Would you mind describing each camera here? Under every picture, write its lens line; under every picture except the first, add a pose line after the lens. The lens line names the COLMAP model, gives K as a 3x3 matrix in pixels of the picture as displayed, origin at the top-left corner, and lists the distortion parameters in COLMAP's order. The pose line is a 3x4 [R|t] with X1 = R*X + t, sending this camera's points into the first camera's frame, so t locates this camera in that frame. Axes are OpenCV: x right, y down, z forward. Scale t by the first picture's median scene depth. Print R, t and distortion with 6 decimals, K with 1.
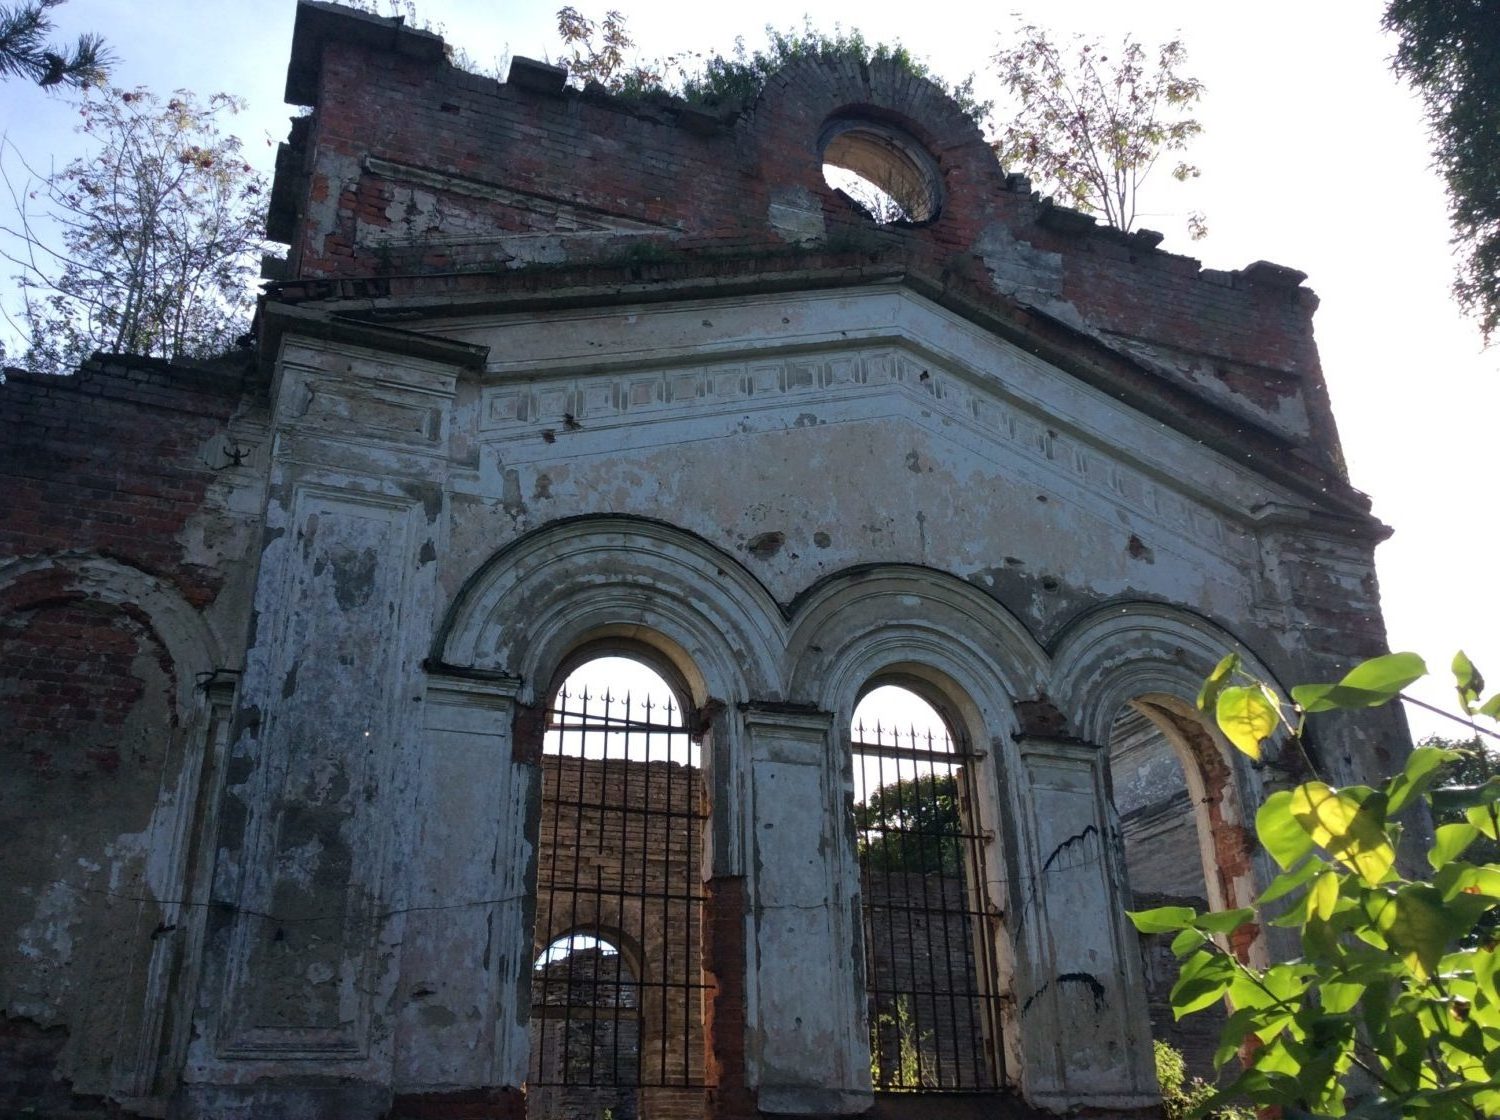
lens RADIAL K [[1368.4, 0, 742.4], [0, 1368.4, 553.5], [0, 0, 1]] dist [0.046875, 0.000000]
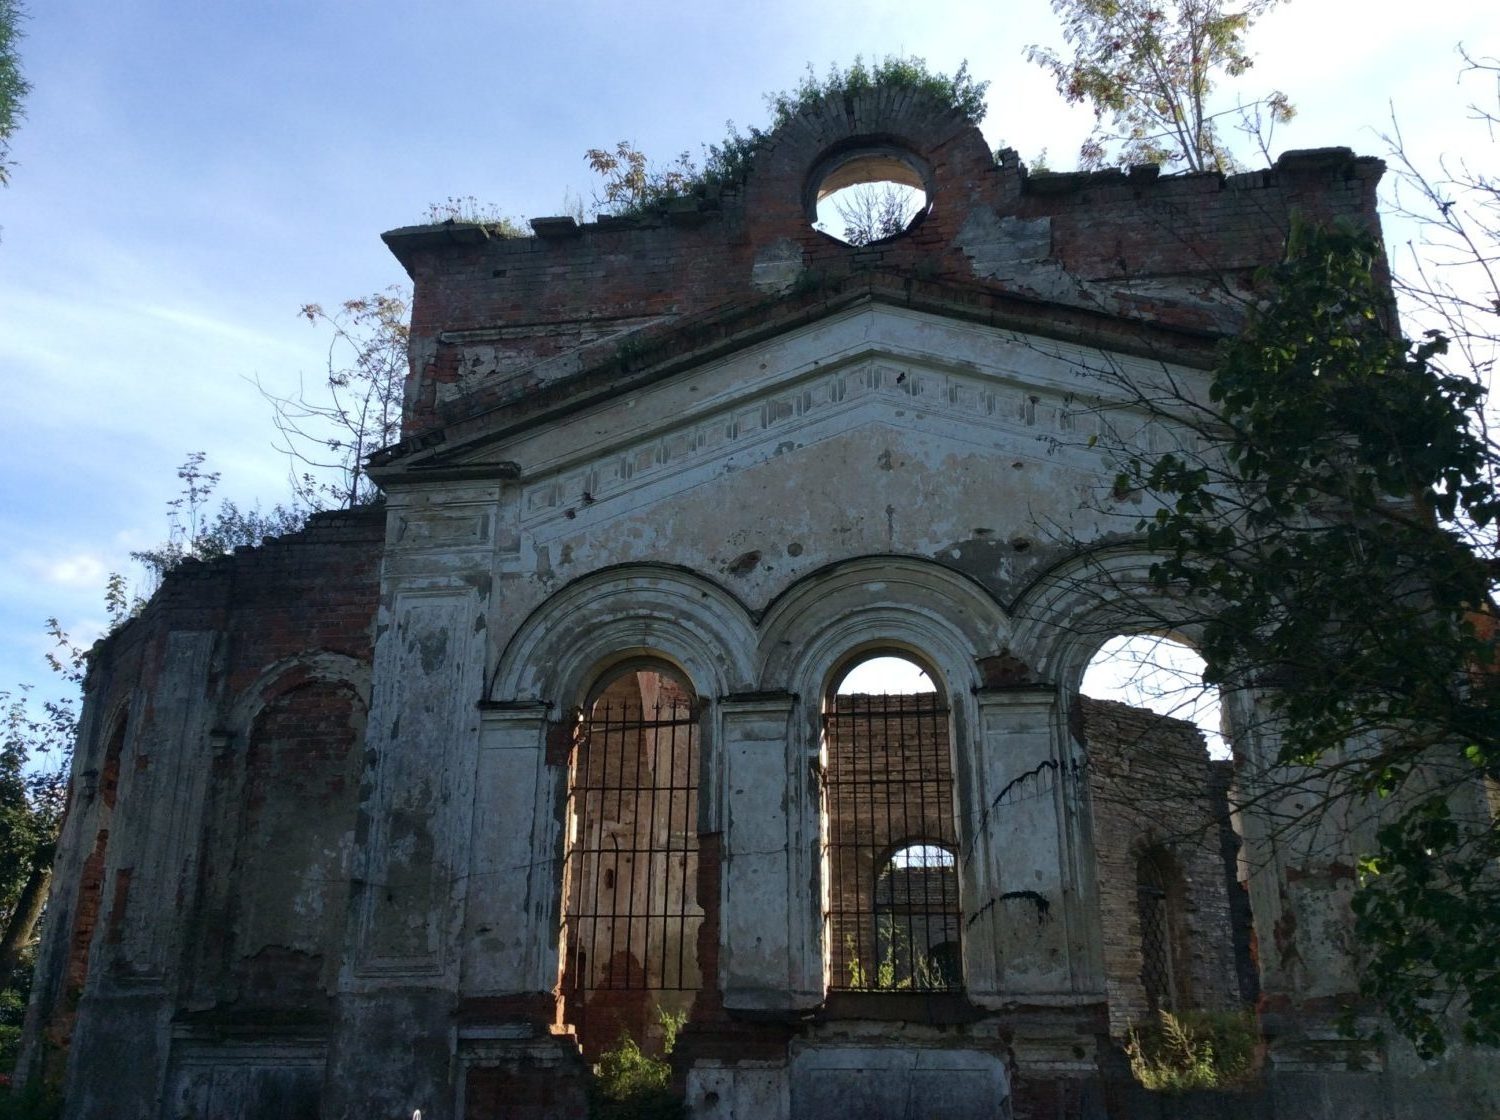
lens RADIAL K [[1368.4, 0, 752.1], [0, 1368.4, 554.0], [0, 0, 1]] dist [0.046875, 0.000000]
pose [[0.857287, -0.154684, -0.491053, 0.659846], [0.197958, 0.979510, 0.037048, -0.062157], [0.475260, -0.128968, 0.870342, -0.081252]]
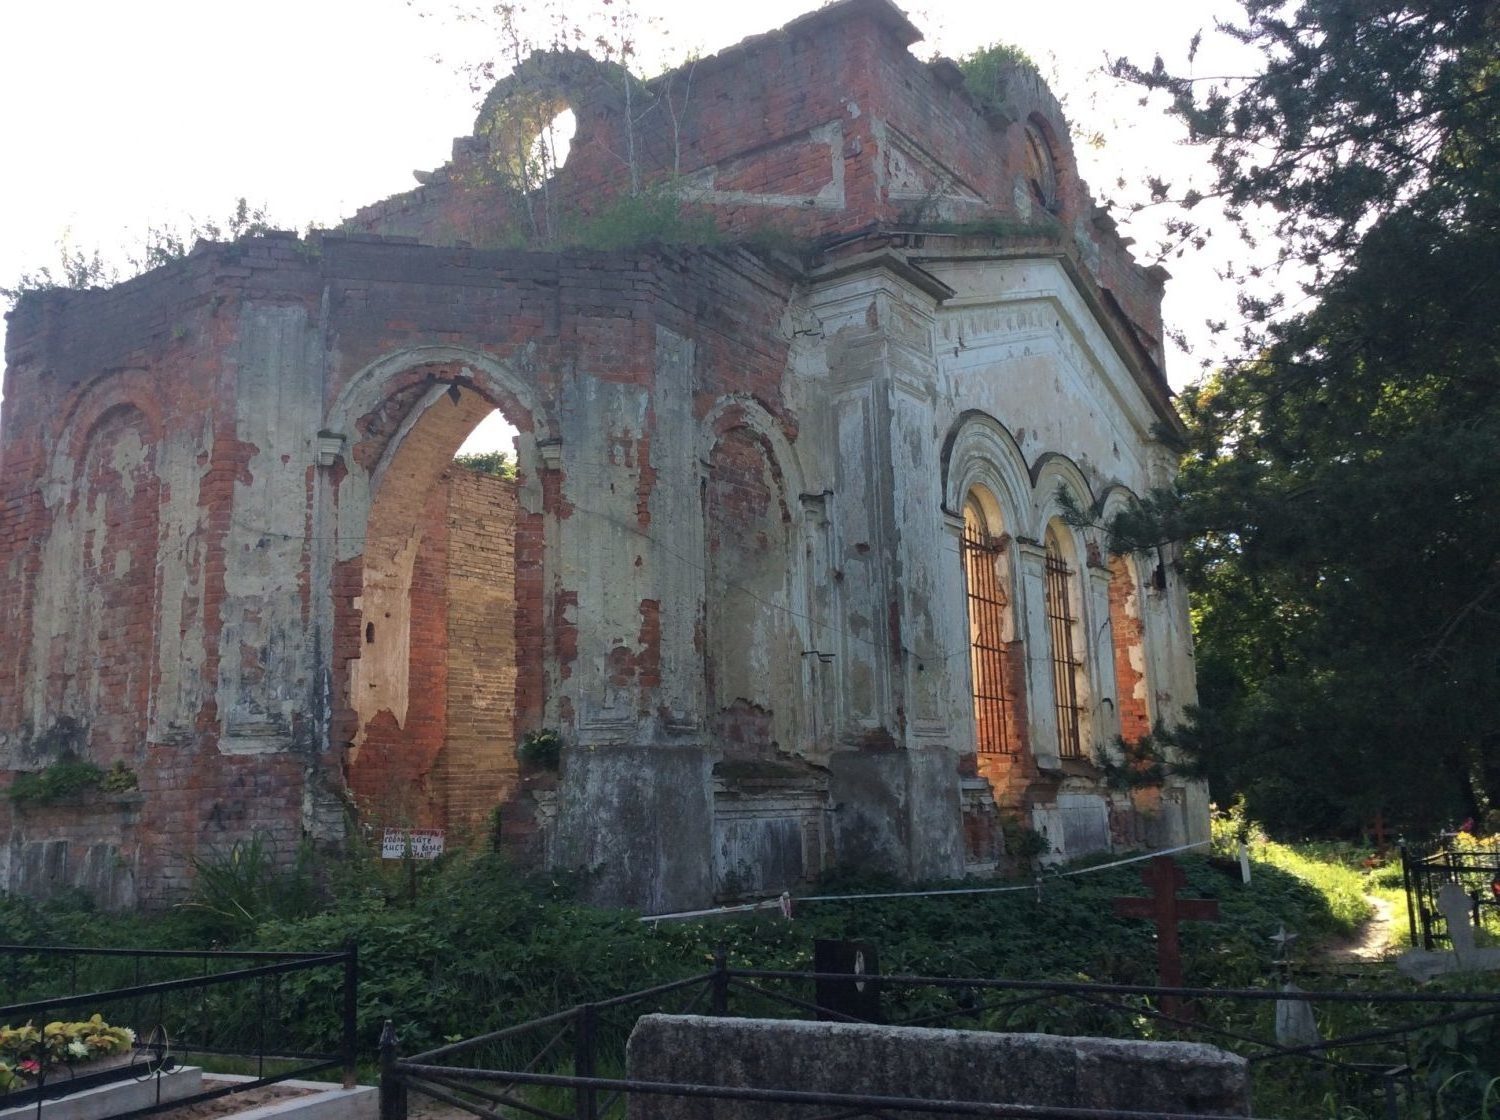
lens RADIAL K [[1368.4, 0, 776.0], [0, 1368.4, 557.0], [0, 0, 1]] dist [0.046875, 0.000000]
pose [[0.824665, 0.094988, 0.557588, -1.134727], [-0.222345, 0.960878, 0.165156, -0.073974], [-0.520086, -0.260175, 0.813523, -0.192267]]
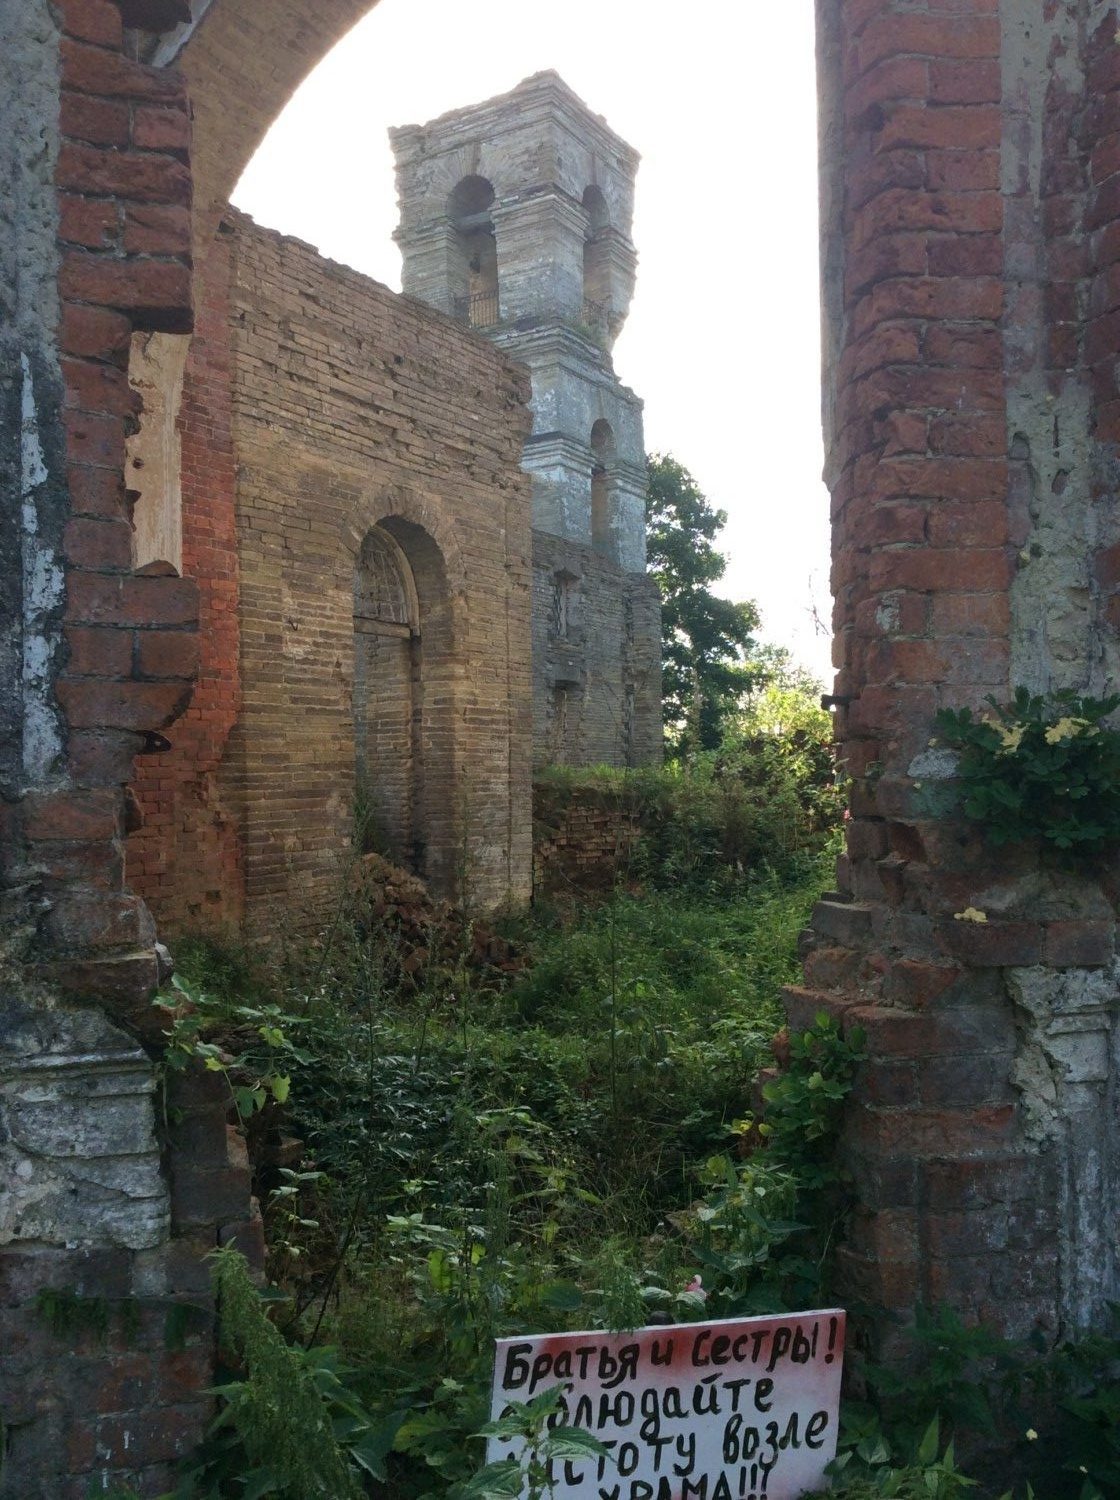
lens RADIAL K [[1368.4, 0, 553.4], [0, 1368.4, 752.5], [0, 0, 1]] dist [0.046875, 0.000000]
pose [[0.790273, 0.017685, 0.612500, -0.879443], [-0.255299, 0.918195, 0.302886, 0.239052], [-0.557038, -0.395734, 0.730139, 0.626554]]
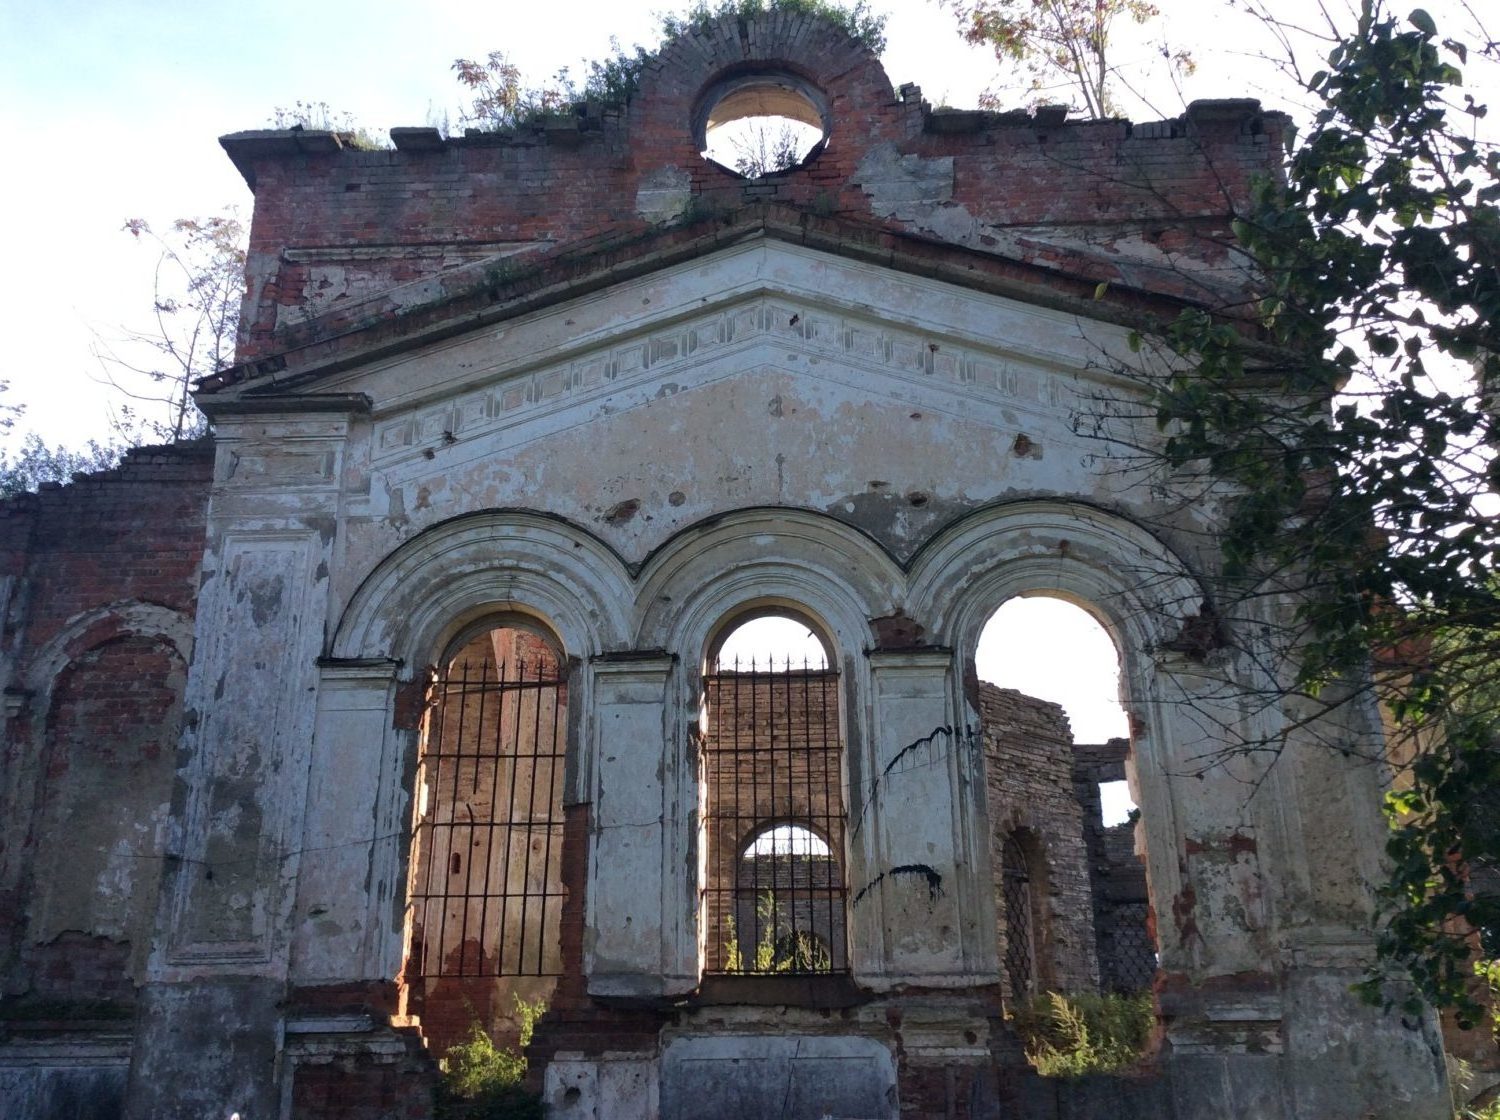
lens RADIAL K [[1368.4, 0, 758.1], [0, 1368.4, 555.4], [0, 0, 1]] dist [0.046875, 0.000000]
pose [[0.909318, -0.130079, -0.395248, 0.590253], [0.168115, 0.983752, 0.063010, -0.025038], [0.380629, -0.123743, 0.916411, -0.008803]]
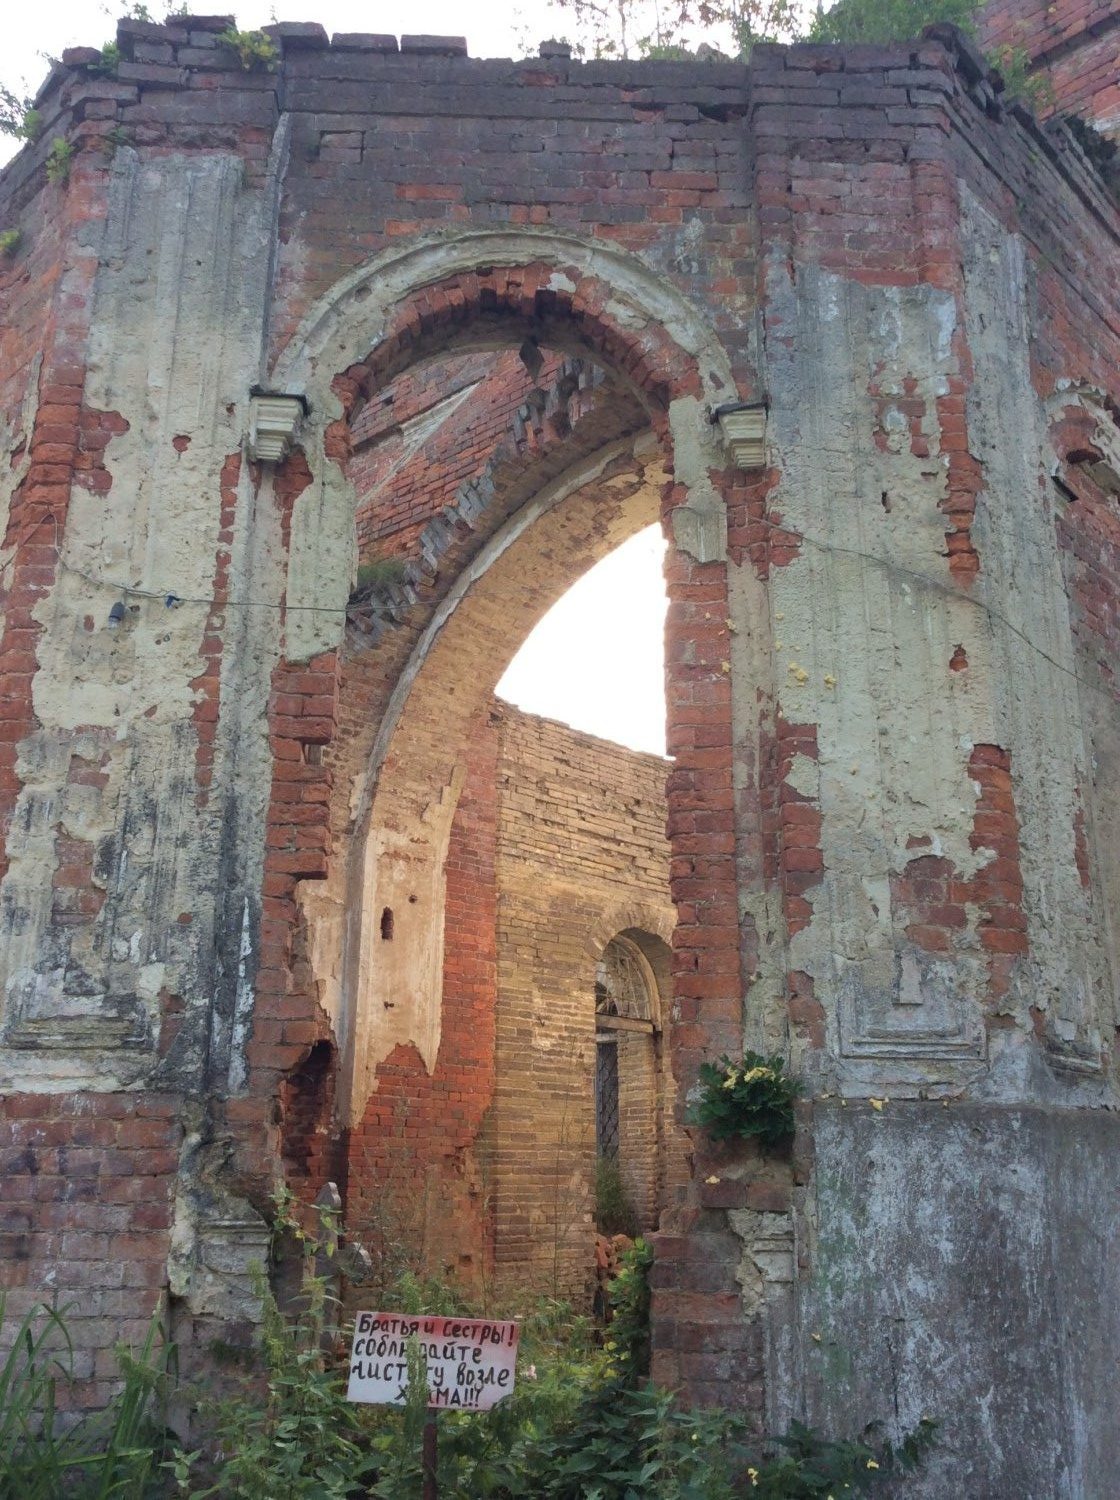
lens RADIAL K [[1368.4, 0, 554.8], [0, 1368.4, 753.1], [0, 0, 1]] dist [0.046875, 0.000000]
pose [[0.913012, 0.146870, 0.380575, -0.904854], [-0.191941, 0.977883, 0.083092, 0.160887], [-0.359954, -0.148912, 0.921009, 0.387683]]
